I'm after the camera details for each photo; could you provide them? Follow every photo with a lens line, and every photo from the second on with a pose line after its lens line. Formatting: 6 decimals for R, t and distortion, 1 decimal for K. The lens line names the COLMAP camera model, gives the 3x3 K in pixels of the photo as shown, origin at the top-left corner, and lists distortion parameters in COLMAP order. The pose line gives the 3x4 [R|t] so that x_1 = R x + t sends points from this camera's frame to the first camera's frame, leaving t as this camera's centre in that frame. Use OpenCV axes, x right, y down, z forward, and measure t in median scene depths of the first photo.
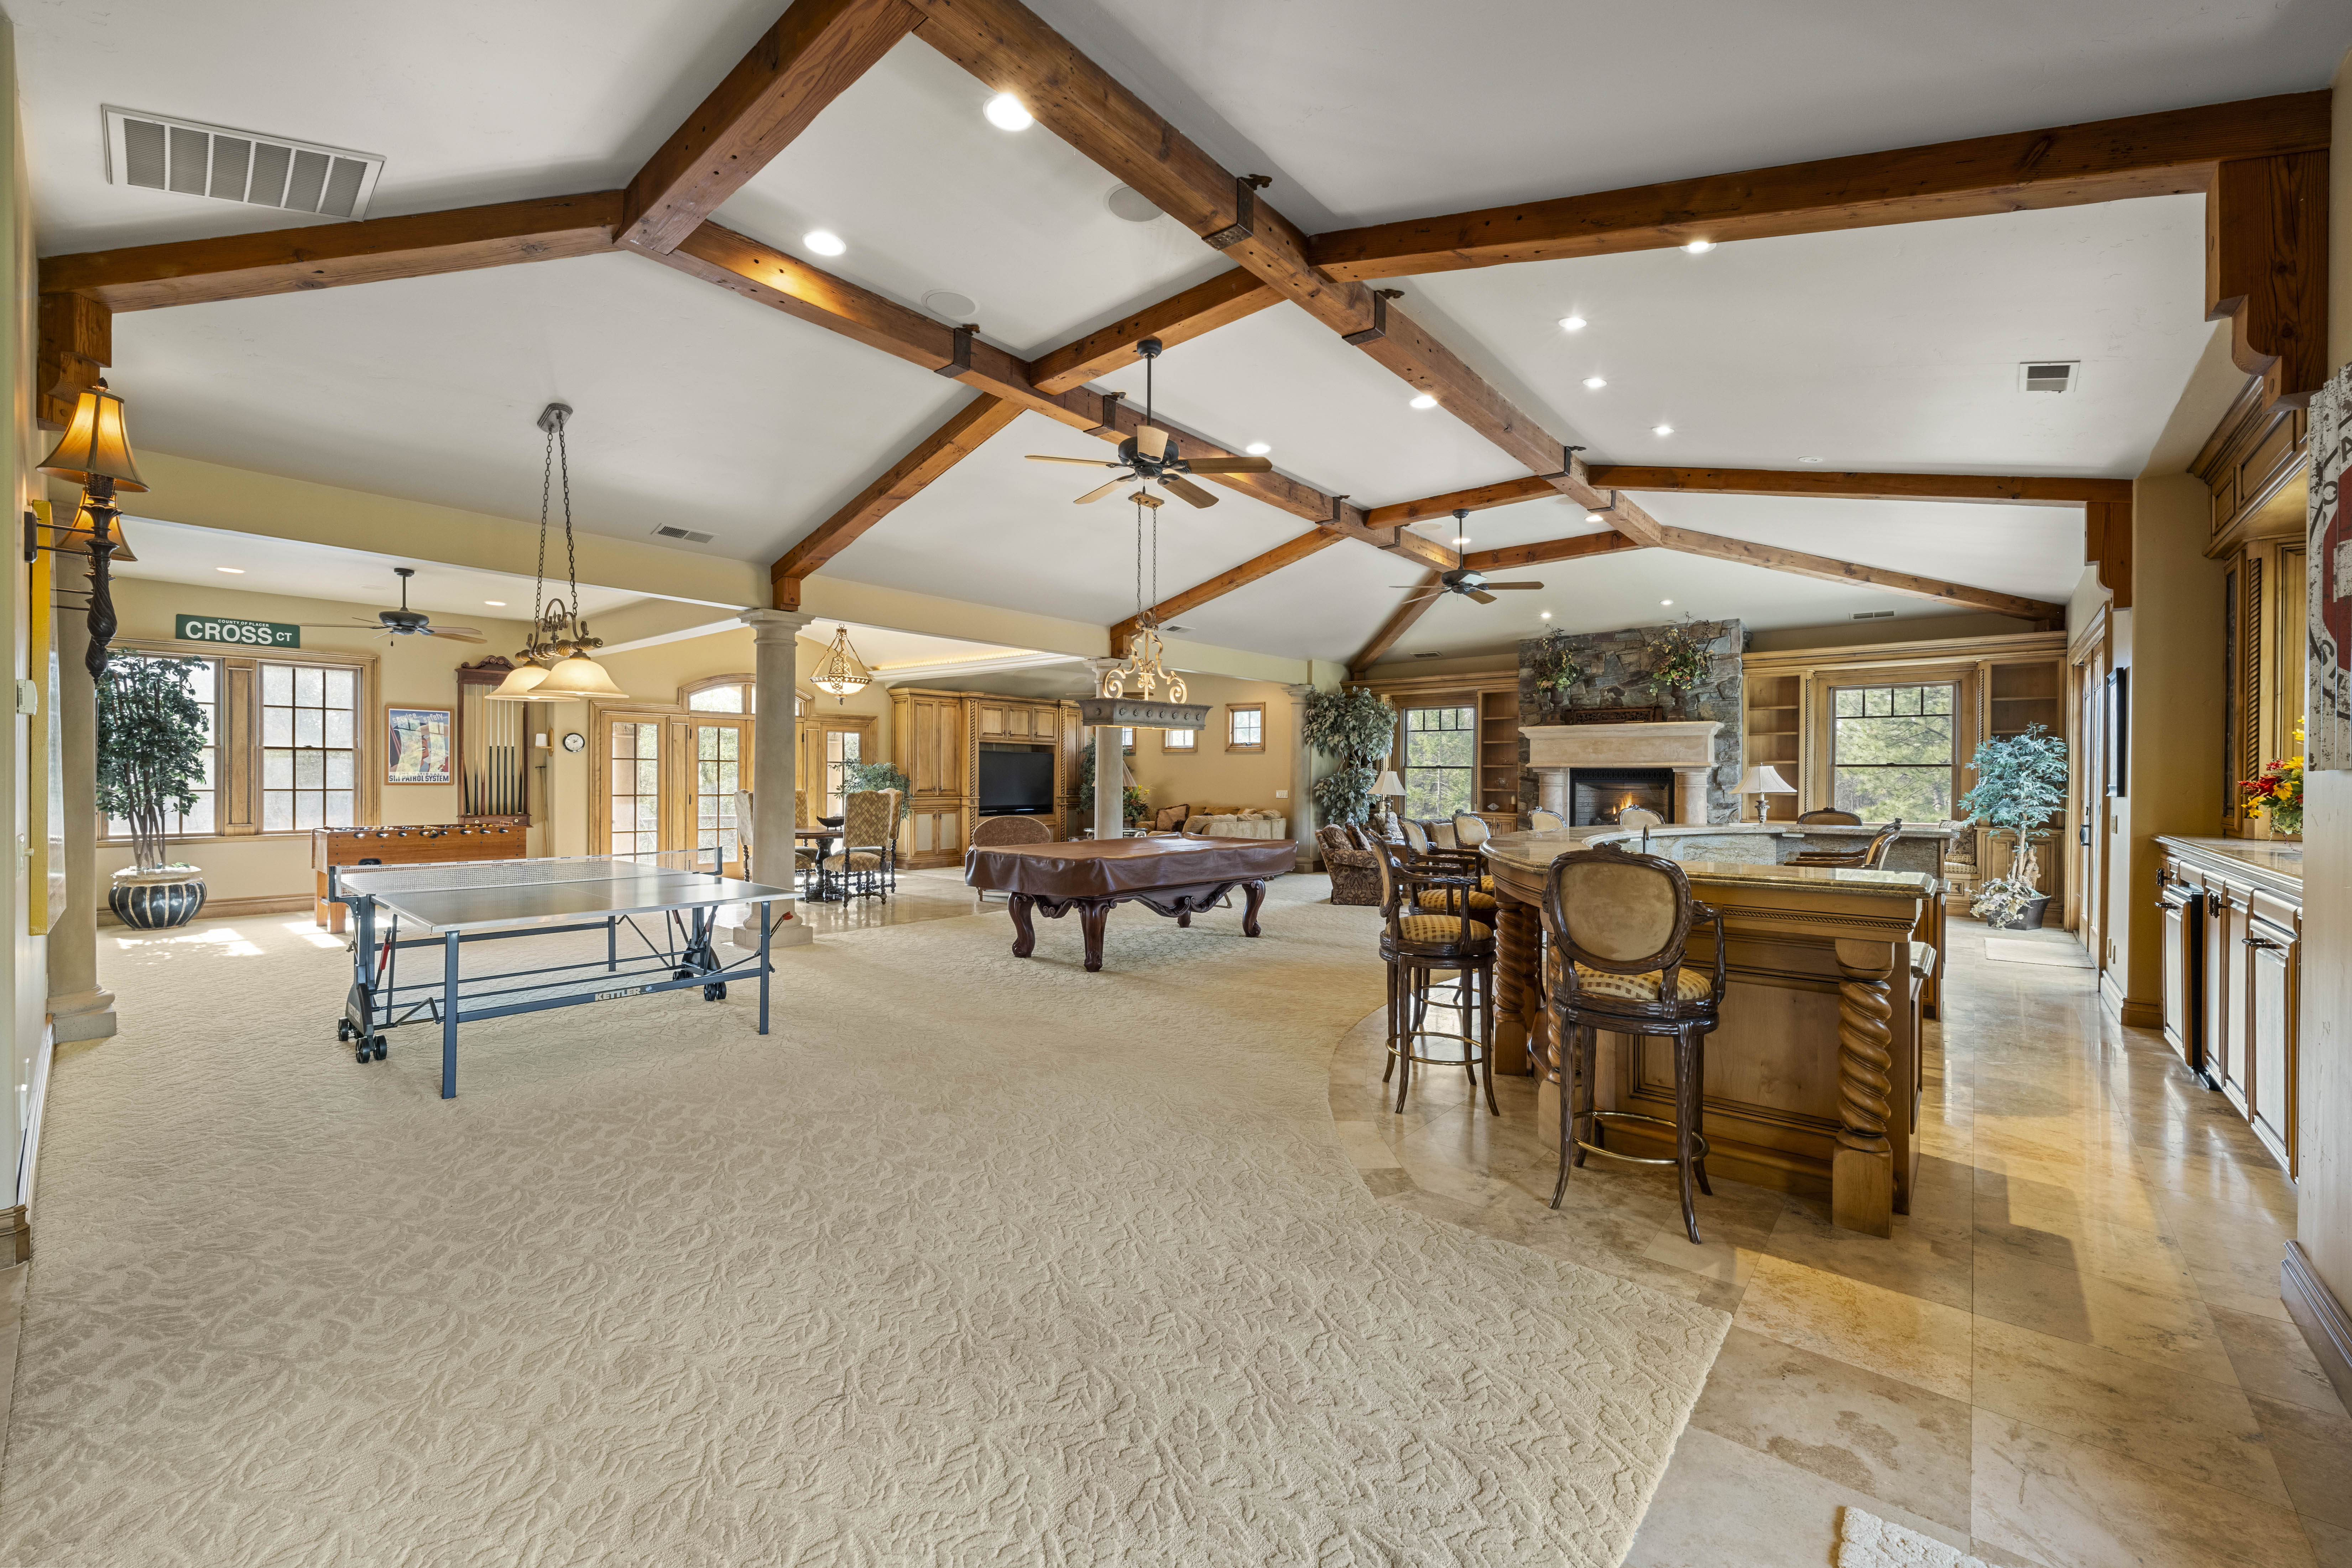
lens RADIAL K [[935.4, 0, 1184.1], [0, 935.4, 775.6], [0, 0, 1]] dist [-0.001456, 0.000105]
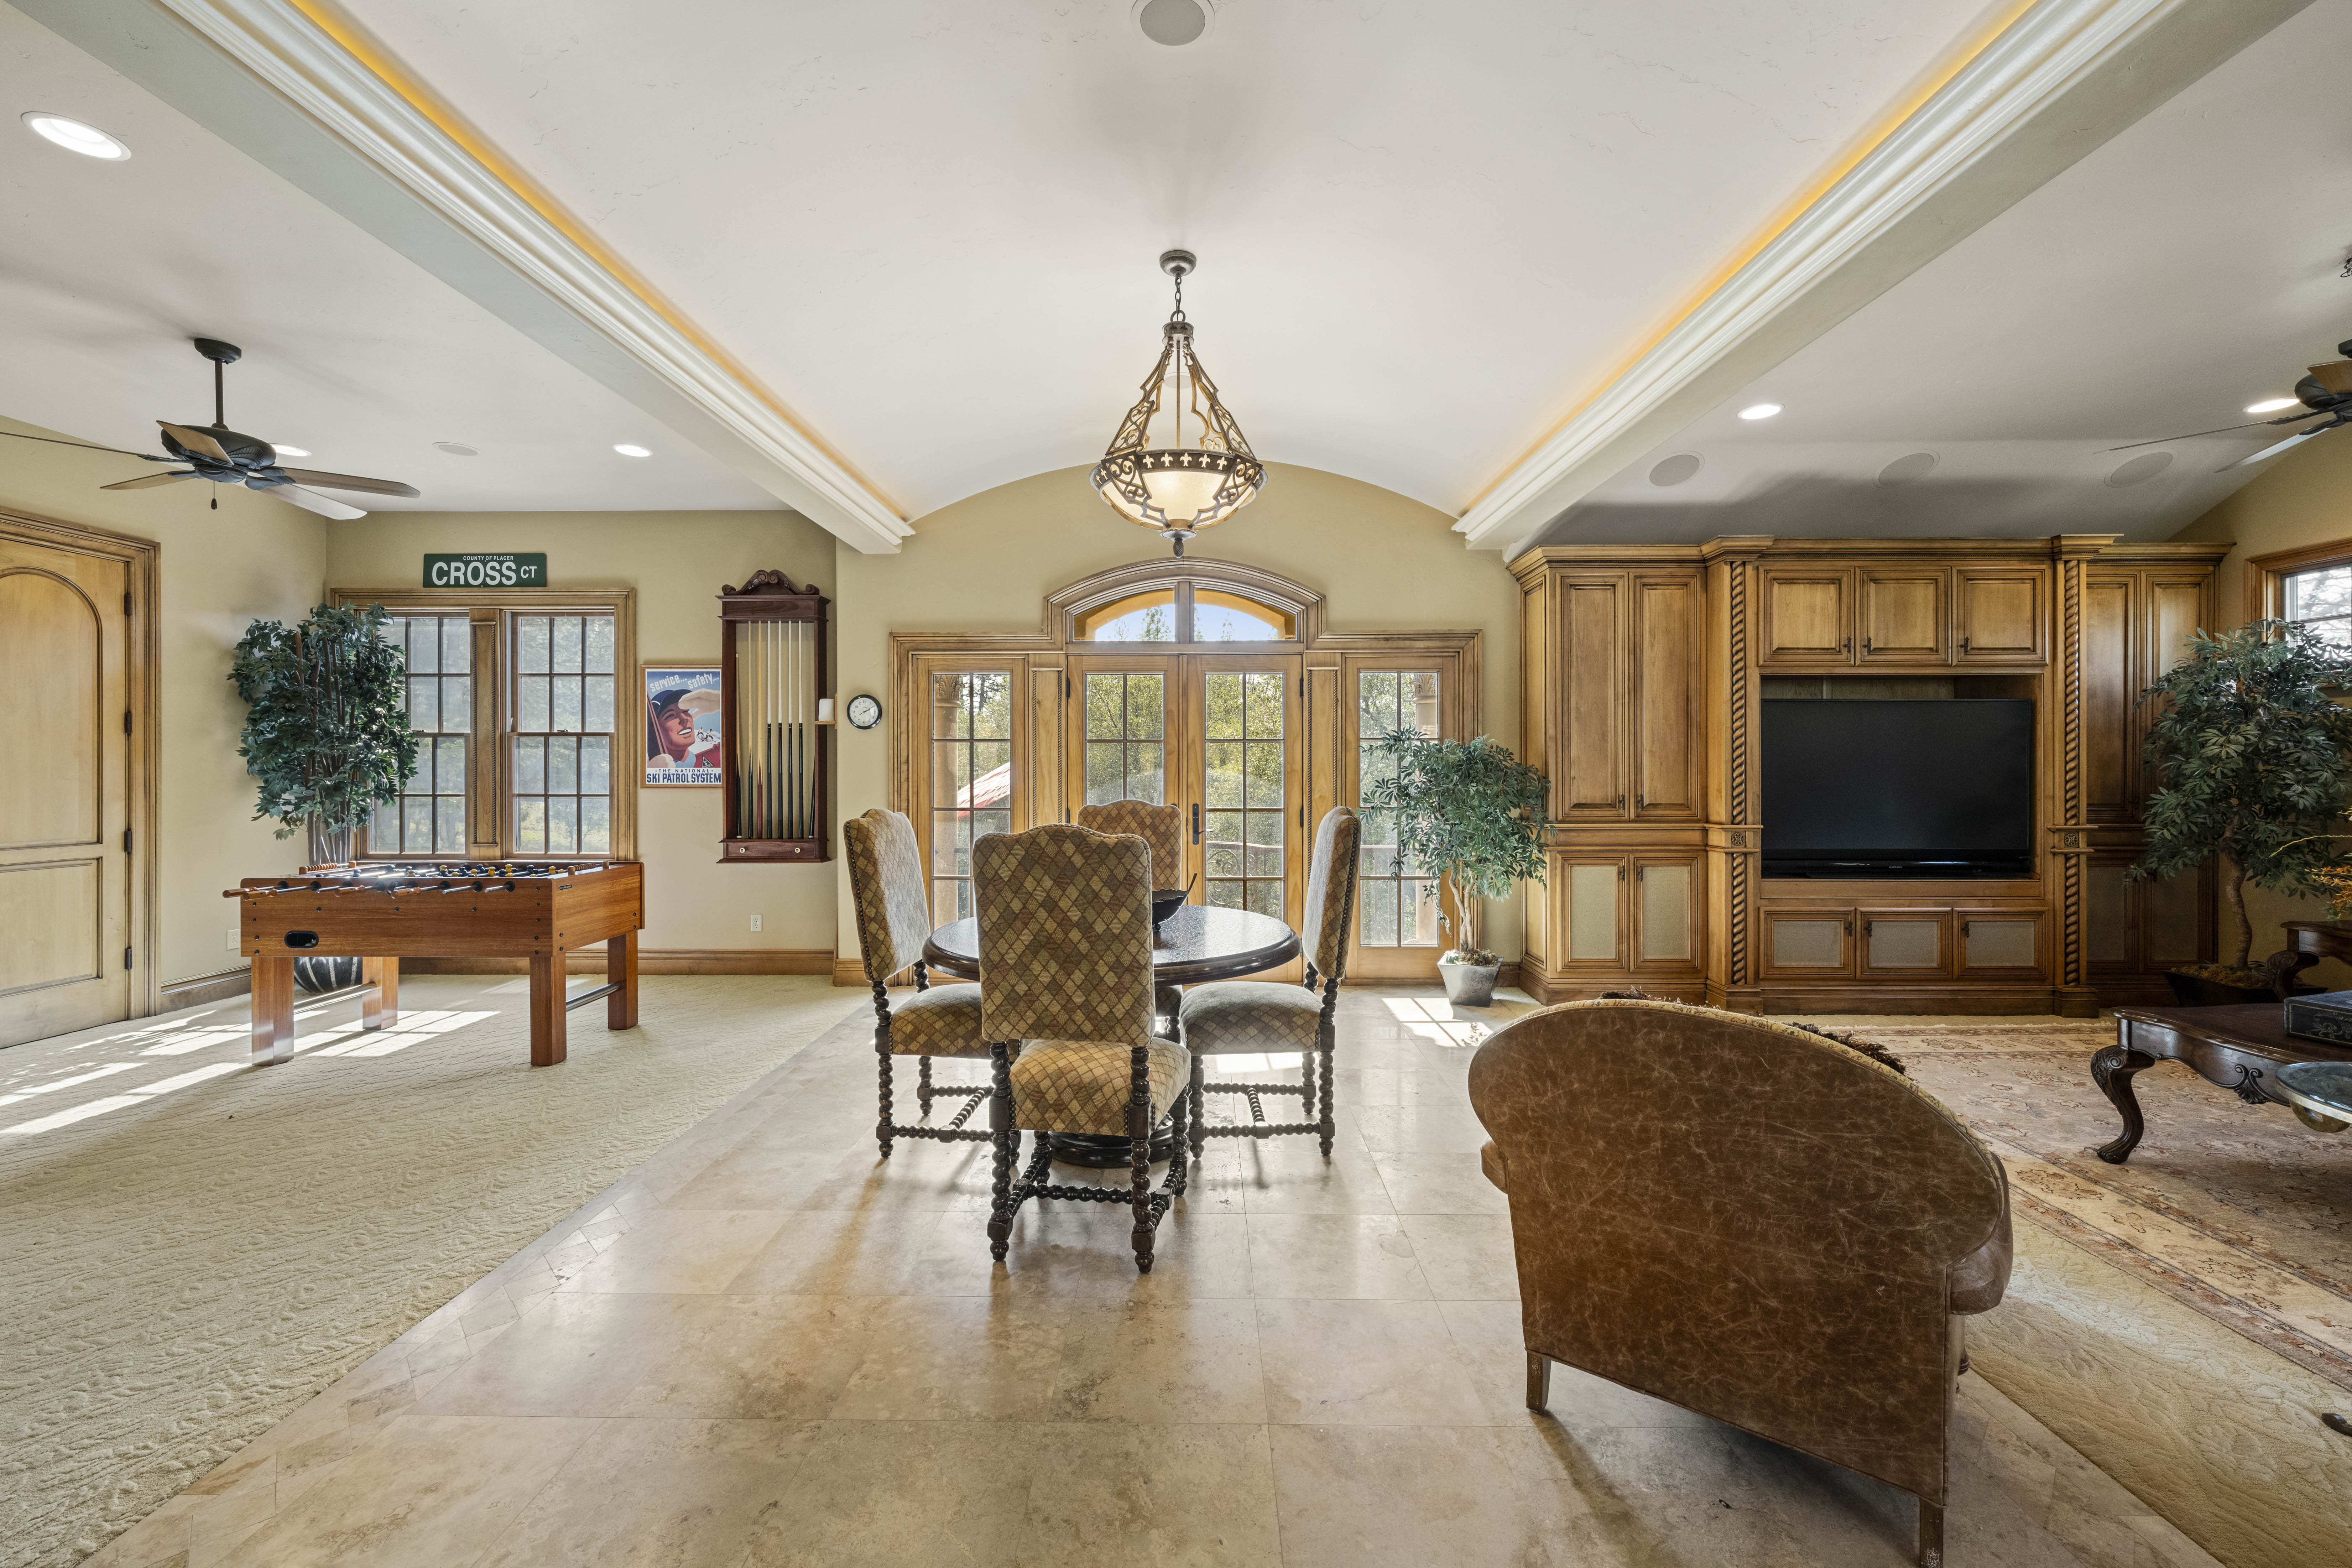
lens RADIAL K [[935.4, 0, 1184.1], [0, 935.4, 775.6], [0, 0, 1]] dist [-0.001456, 0.000105]
pose [[0.637716, -0.001637, -0.770270, -0.120048], [0.005703, 0.999980, 0.002597, 0.001453], [0.770250, -0.006048, 0.637713, 0.871263]]
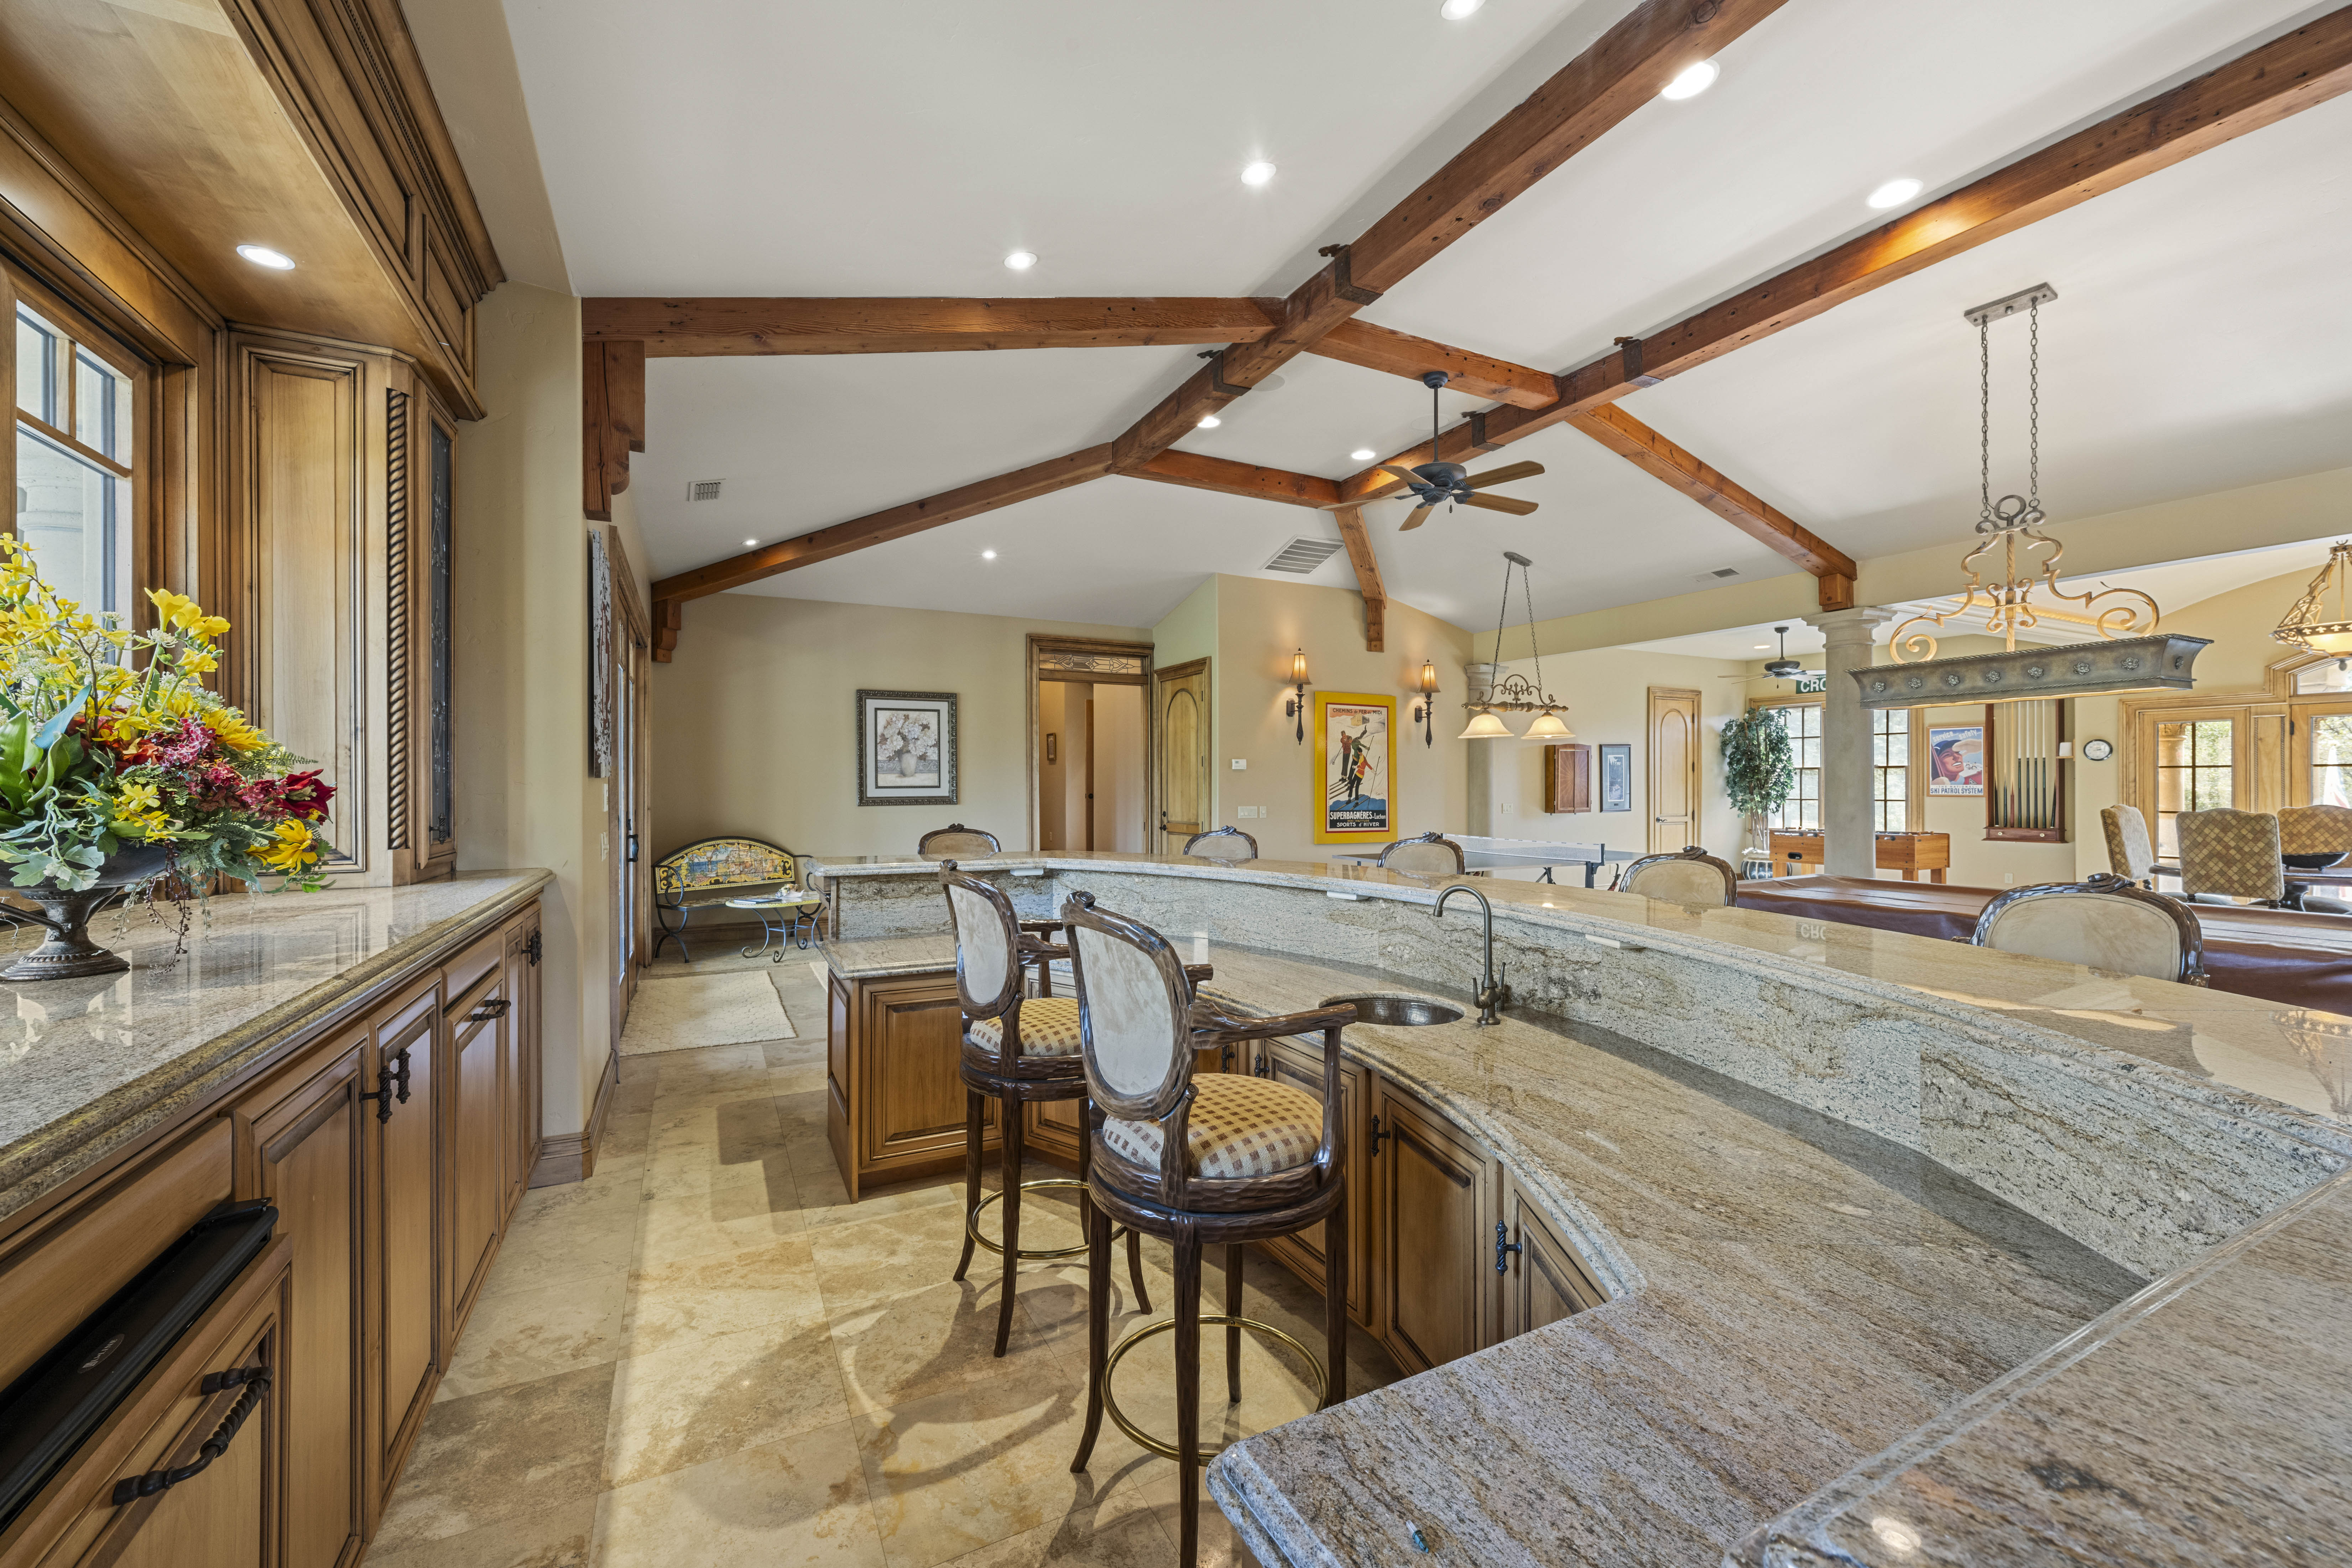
lens RADIAL K [[926.1, 0, 1179.5], [0, 926.1, 784.8], [0, 0, 1]] dist [-0.000290, -0.000136]
pose [[-0.378652, -0.007009, -0.925513, 0.531226], [0.000801, 0.999968, -0.007900, 0.003592], [0.925539, -0.003733, -0.378634, 0.580027]]
